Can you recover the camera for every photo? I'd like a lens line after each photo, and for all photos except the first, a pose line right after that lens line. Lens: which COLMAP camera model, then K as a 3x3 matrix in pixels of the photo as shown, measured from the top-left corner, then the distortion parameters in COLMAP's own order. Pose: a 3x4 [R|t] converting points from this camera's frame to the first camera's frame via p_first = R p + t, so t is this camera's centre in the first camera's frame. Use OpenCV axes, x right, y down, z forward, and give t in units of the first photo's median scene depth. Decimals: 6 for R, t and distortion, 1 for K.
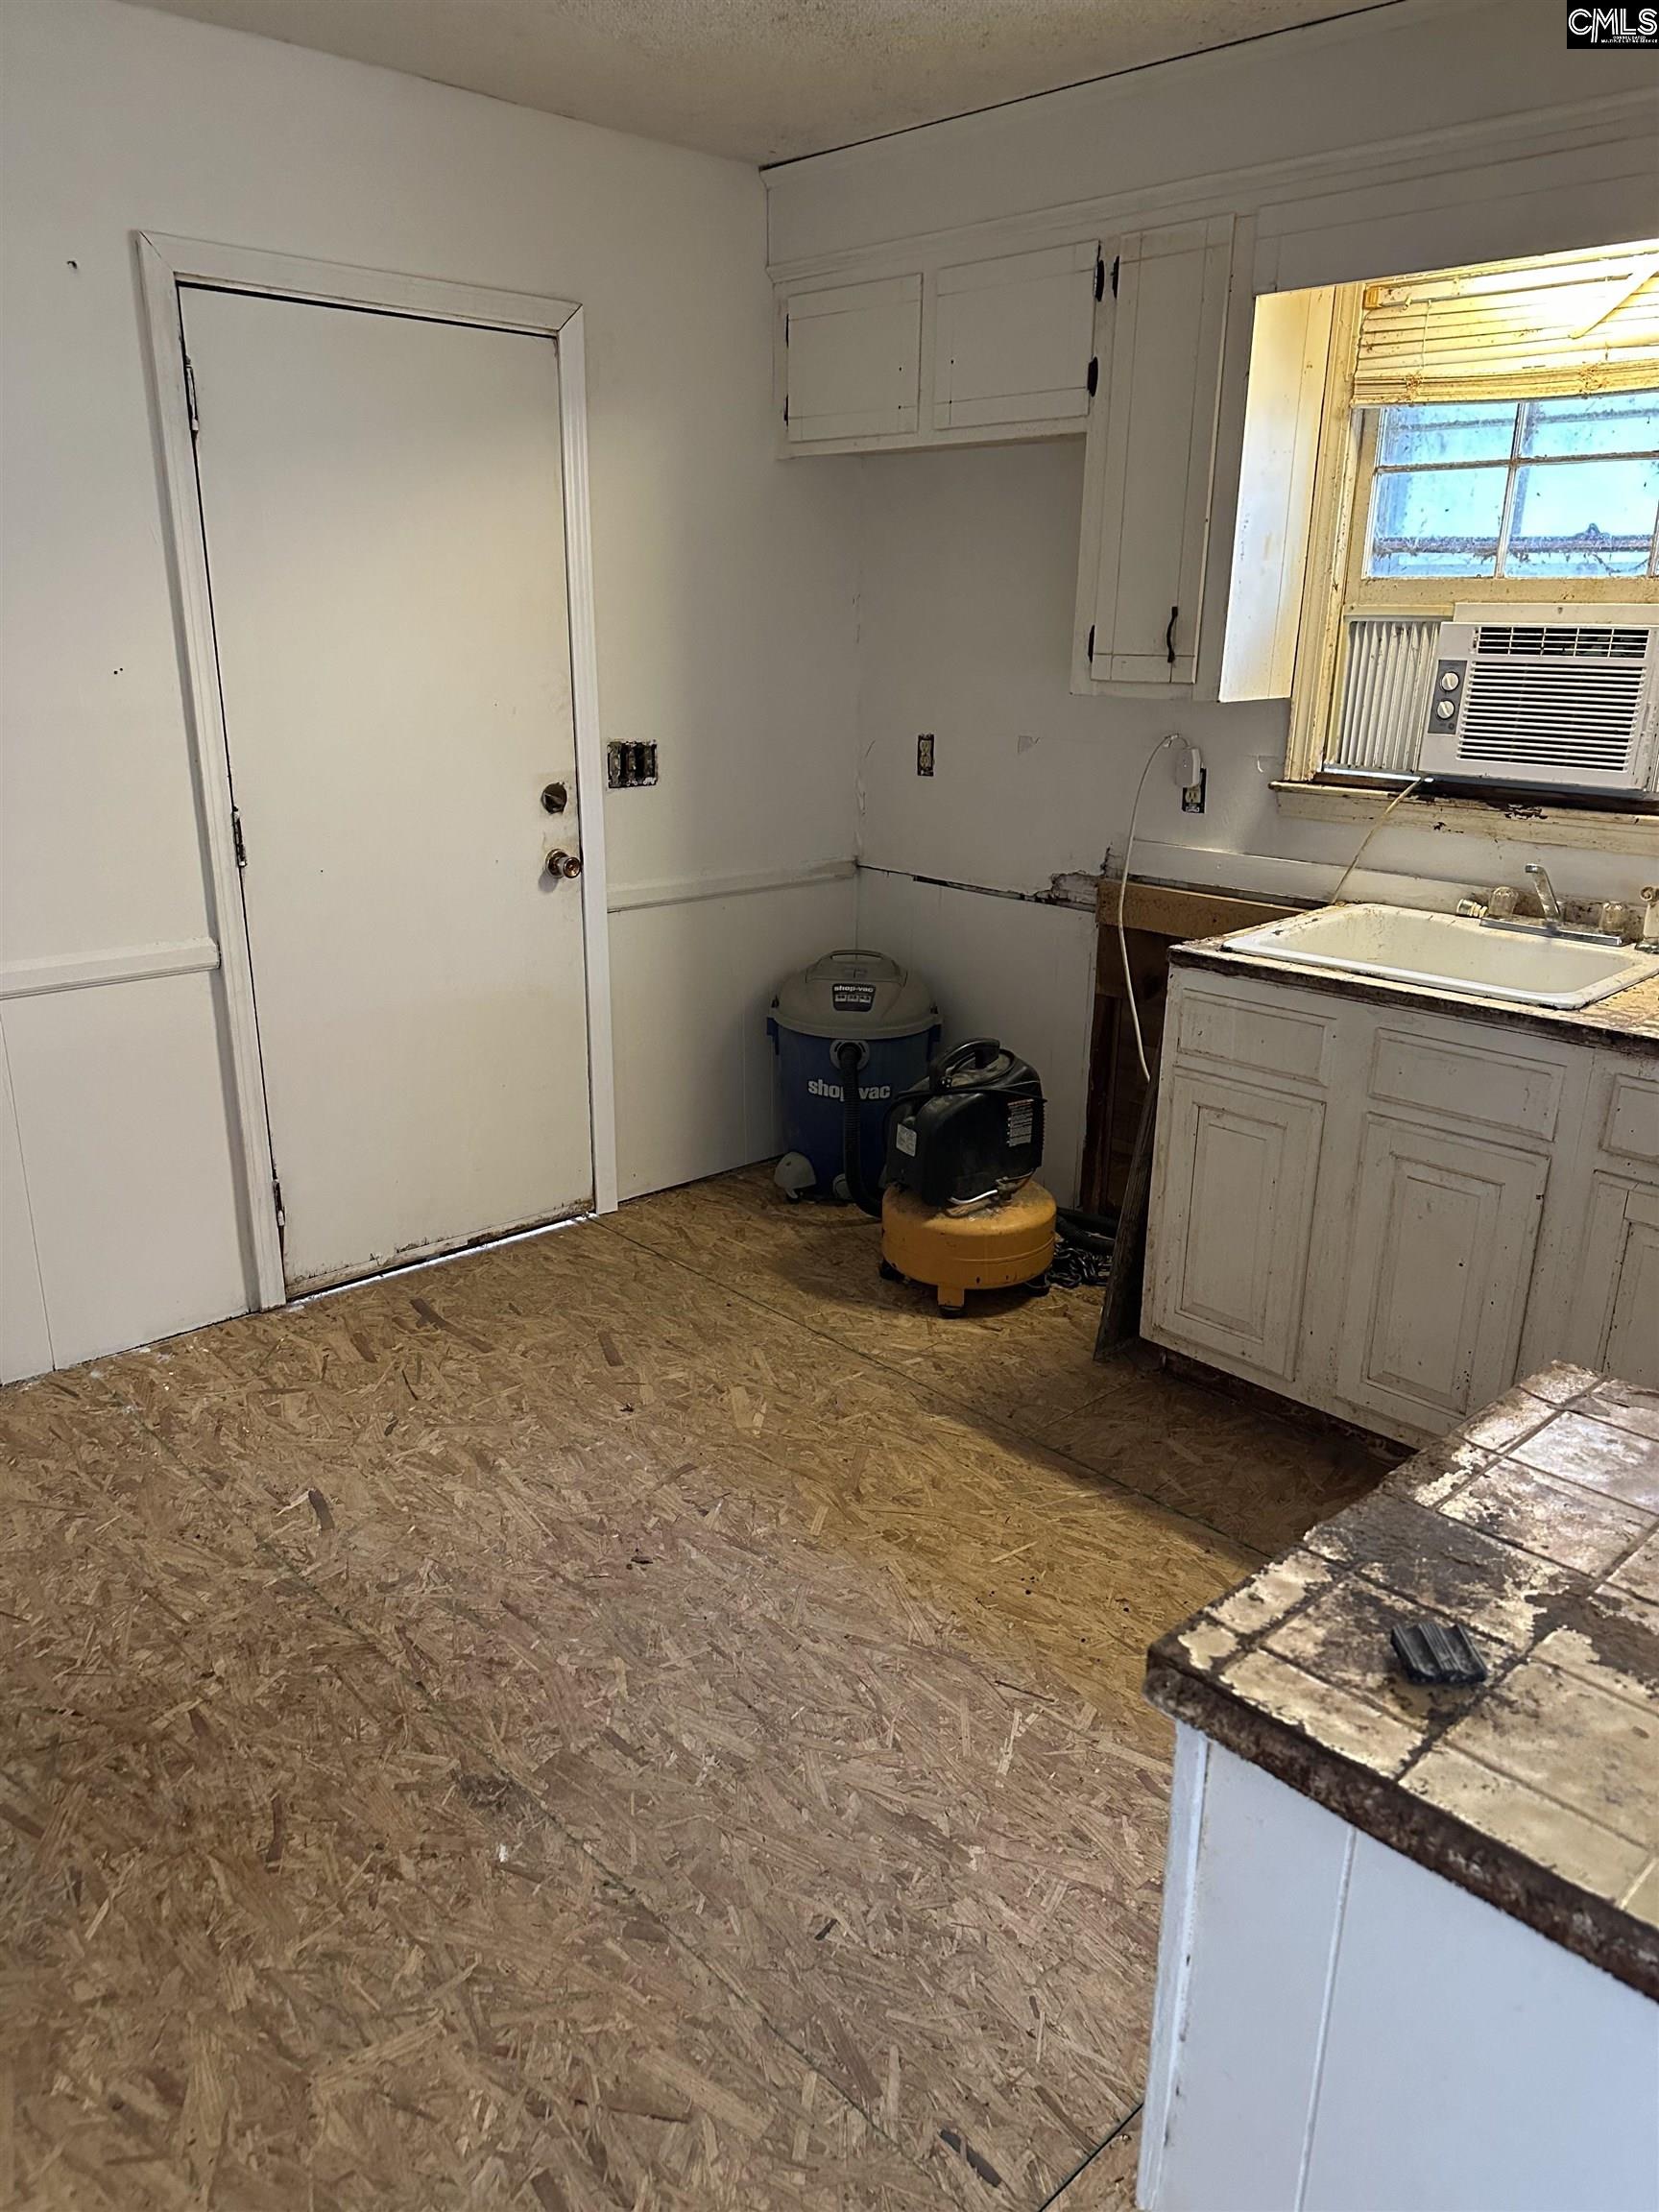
lens RADIAL K [[1548.2, 0, 844.6], [0, 1548.2, 1119.9], [0, 0, 1]] dist [0.058437, -0.078142]
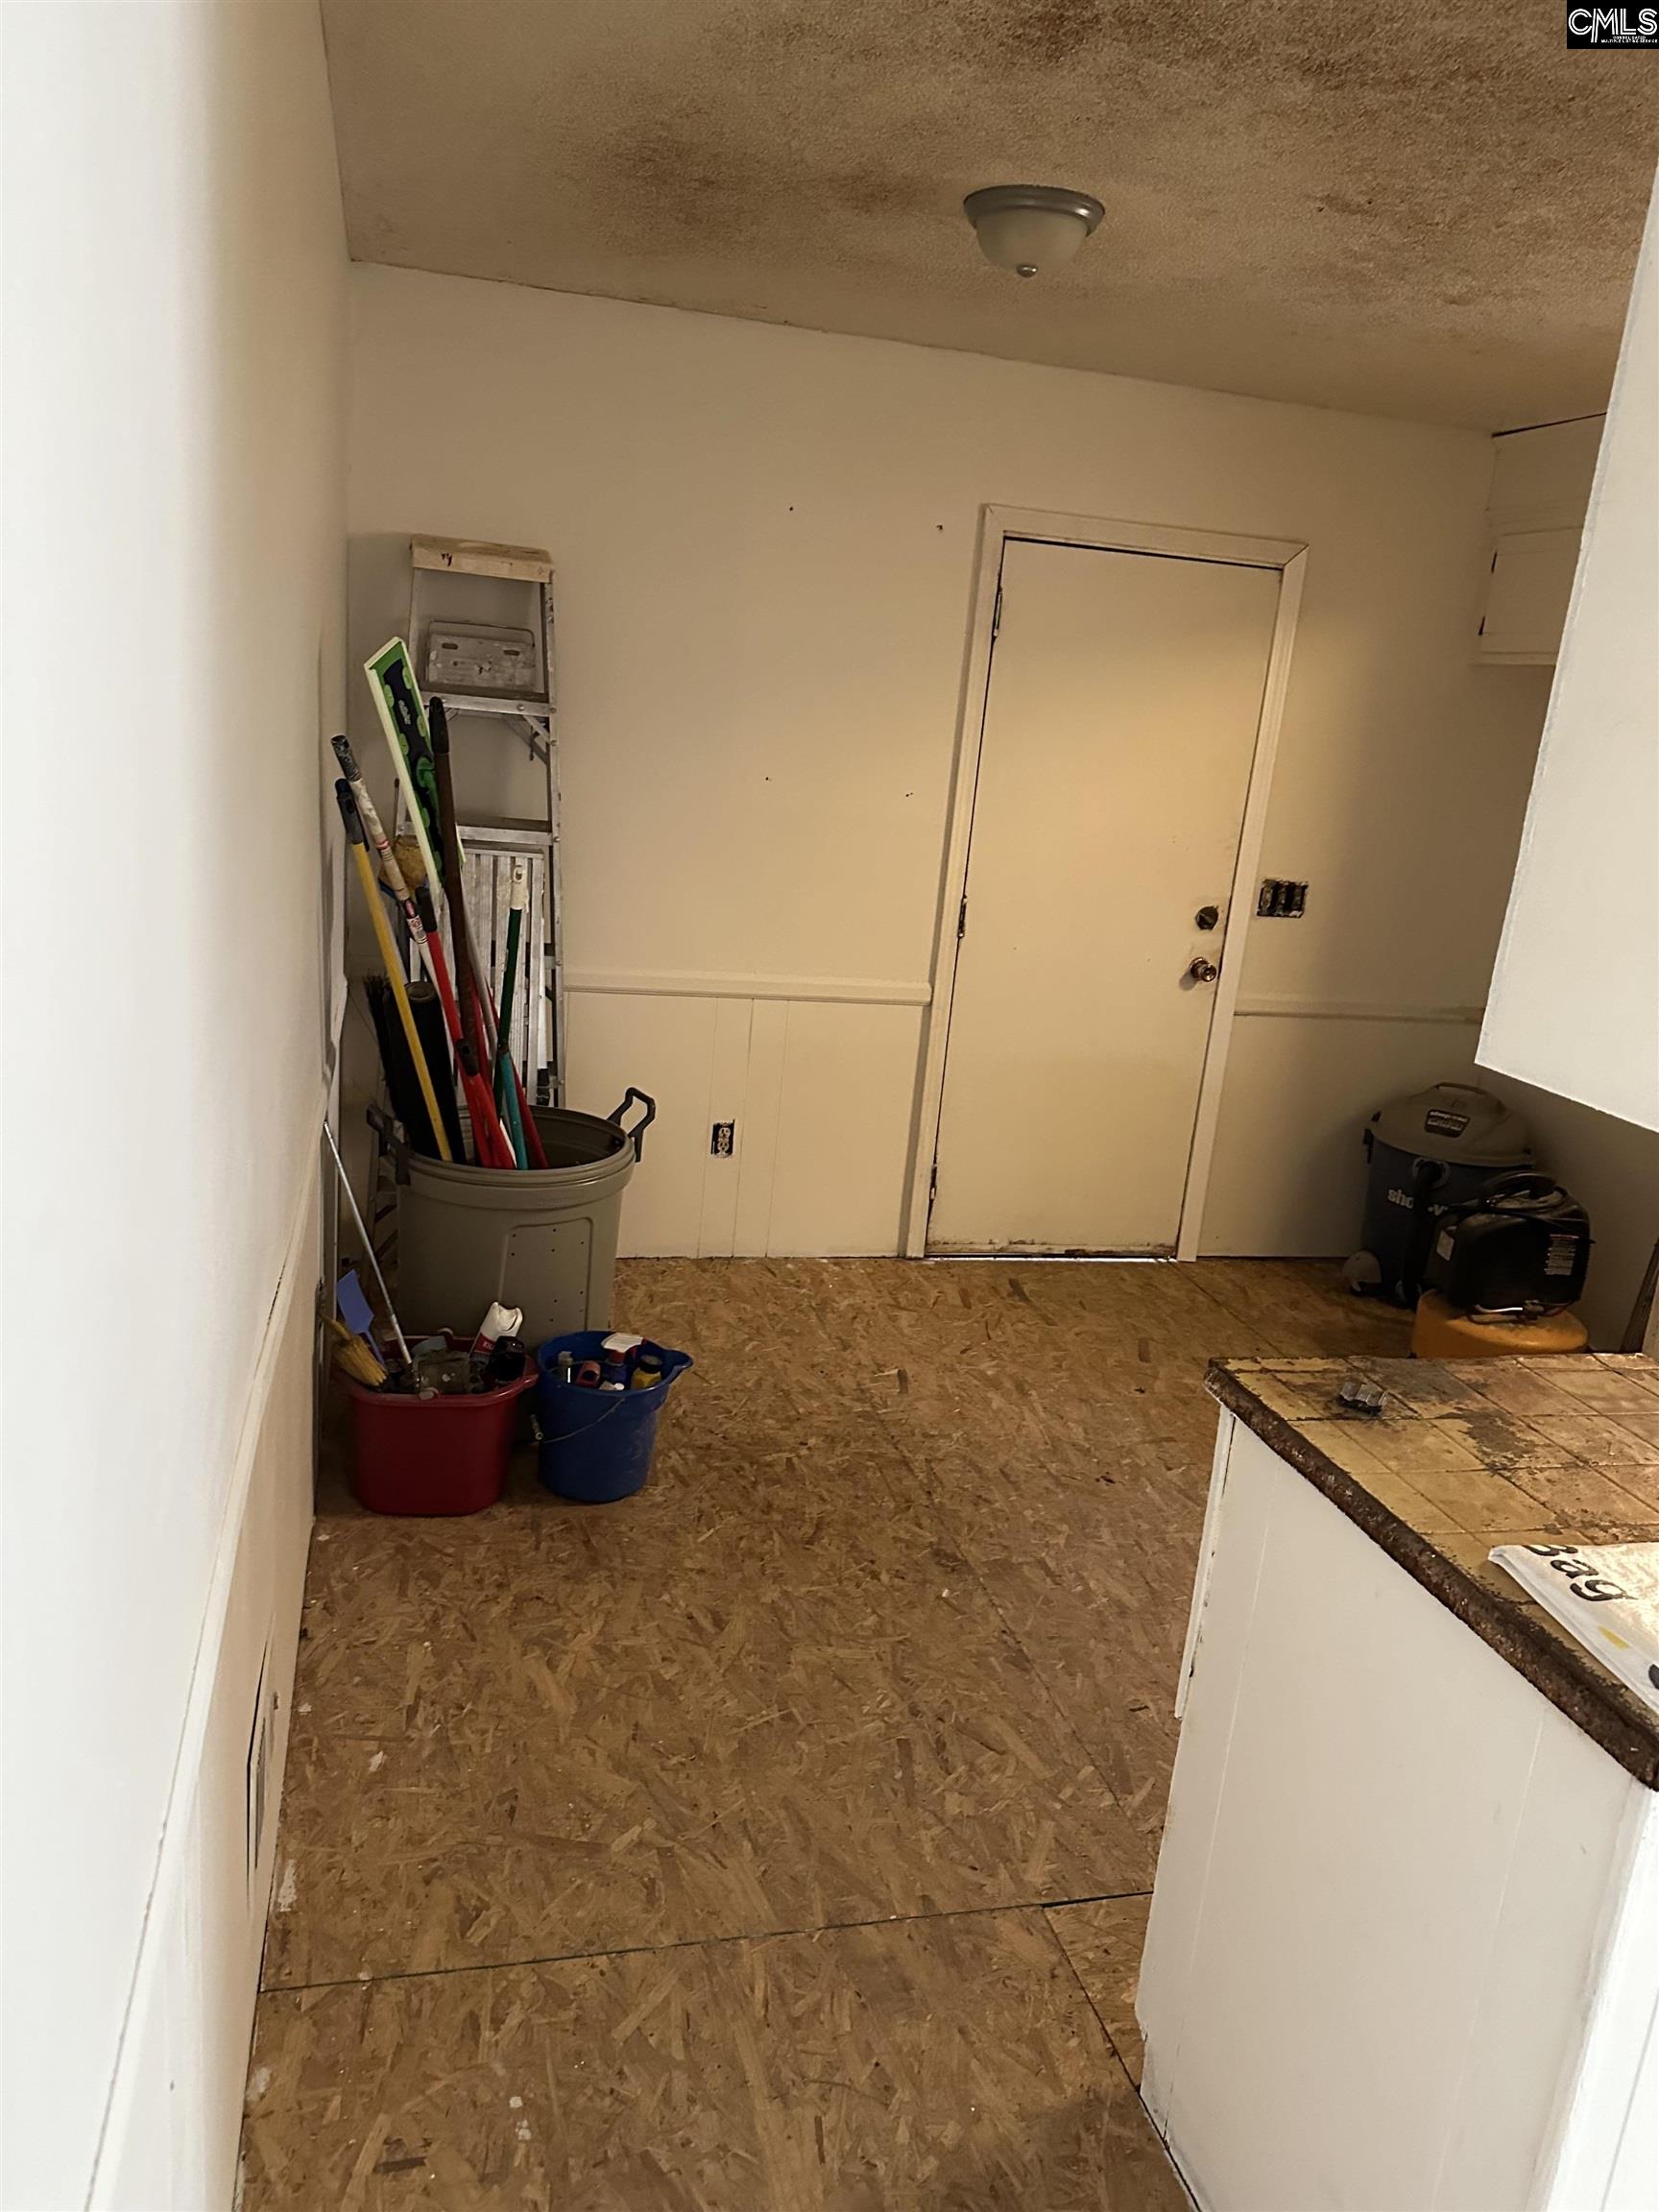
lens RADIAL K [[1548.2, 0, 816.5], [0, 1548.2, 1089.4], [0, 0, 1]] dist [0.058437, -0.078142]
pose [[0.866625, 0.175620, -0.467032, 0.185629], [-0.221560, 0.974116, -0.044827, 0.065911], [0.447071, 0.142323, 0.883103, -0.278909]]
